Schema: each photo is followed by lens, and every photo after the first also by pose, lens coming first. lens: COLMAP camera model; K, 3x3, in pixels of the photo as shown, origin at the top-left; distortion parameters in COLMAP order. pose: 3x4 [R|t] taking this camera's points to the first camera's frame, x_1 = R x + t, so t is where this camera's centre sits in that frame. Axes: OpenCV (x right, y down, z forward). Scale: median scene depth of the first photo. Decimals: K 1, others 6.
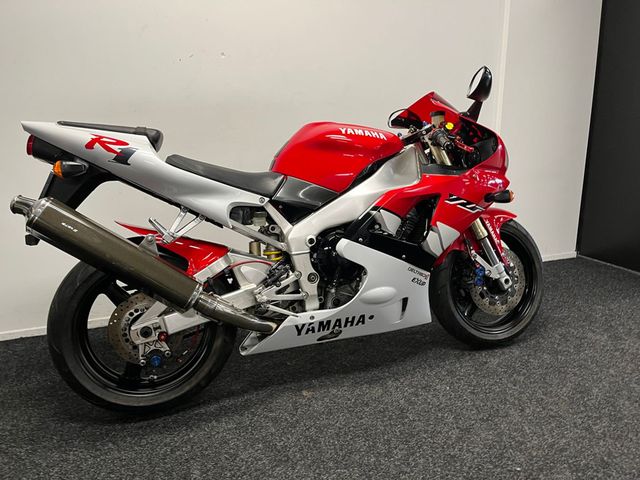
lens RADIAL K [[485.5, 0, 327.5], [0, 485.5, 238.0], [0, 0, 1]] dist [0.082771, -0.111401]
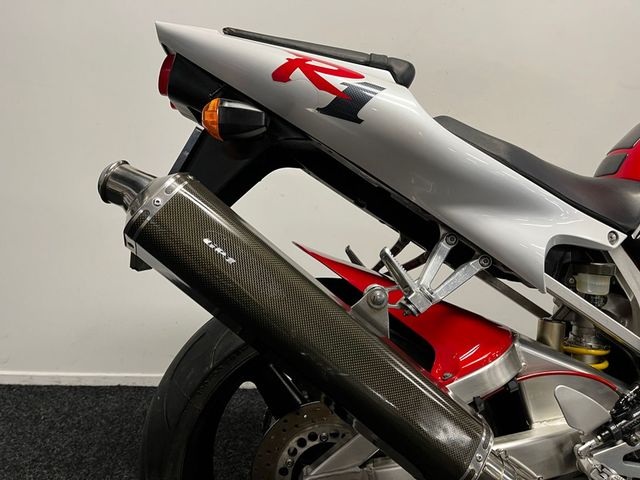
lens RADIAL K [[485.5, 0, 318.9], [0, 485.5, 243.2], [0, 0, 1]] dist [0.082771, -0.111401]
pose [[0.961960, 0.132384, -0.238973, -0.280813], [-0.142491, 0.989469, -0.025446, -0.023724], [0.233088, 0.058529, 0.970693, 0.506049]]
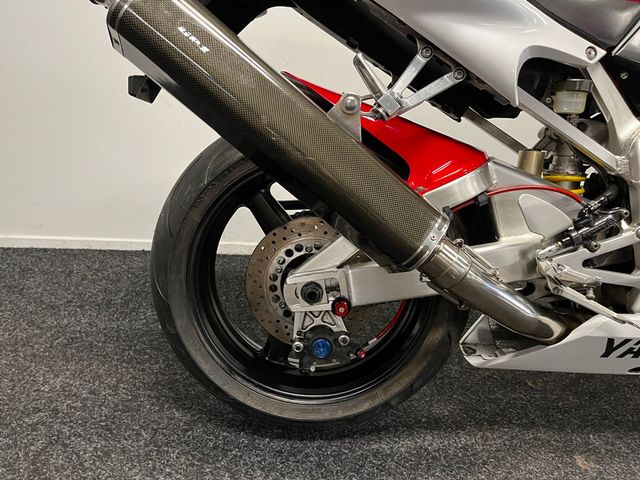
lens RADIAL K [[485.5, 0, 317.2], [0, 485.5, 242.3], [0, 0, 1]] dist [0.082771, -0.111401]
pose [[0.945531, 0.172933, -0.275798, -0.215766], [-0.137452, 0.980086, 0.143311, 0.060943], [0.295089, -0.097596, 0.950472, 0.482320]]
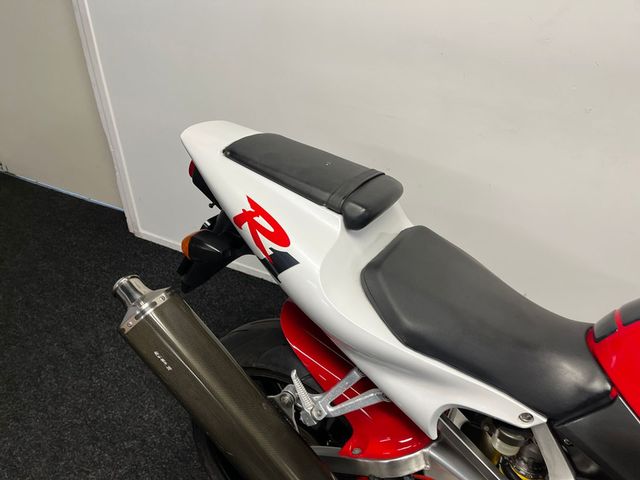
lens RADIAL K [[485.5, 0, 305.1], [0, 485.5, 249.2], [0, 0, 1]] dist [0.082771, -0.111401]
pose [[0.687348, 0.454508, -0.566547, -0.090409], [-0.205447, 0.869822, 0.448555, -0.367972], [0.696667, -0.191918, 0.691247, 0.579599]]
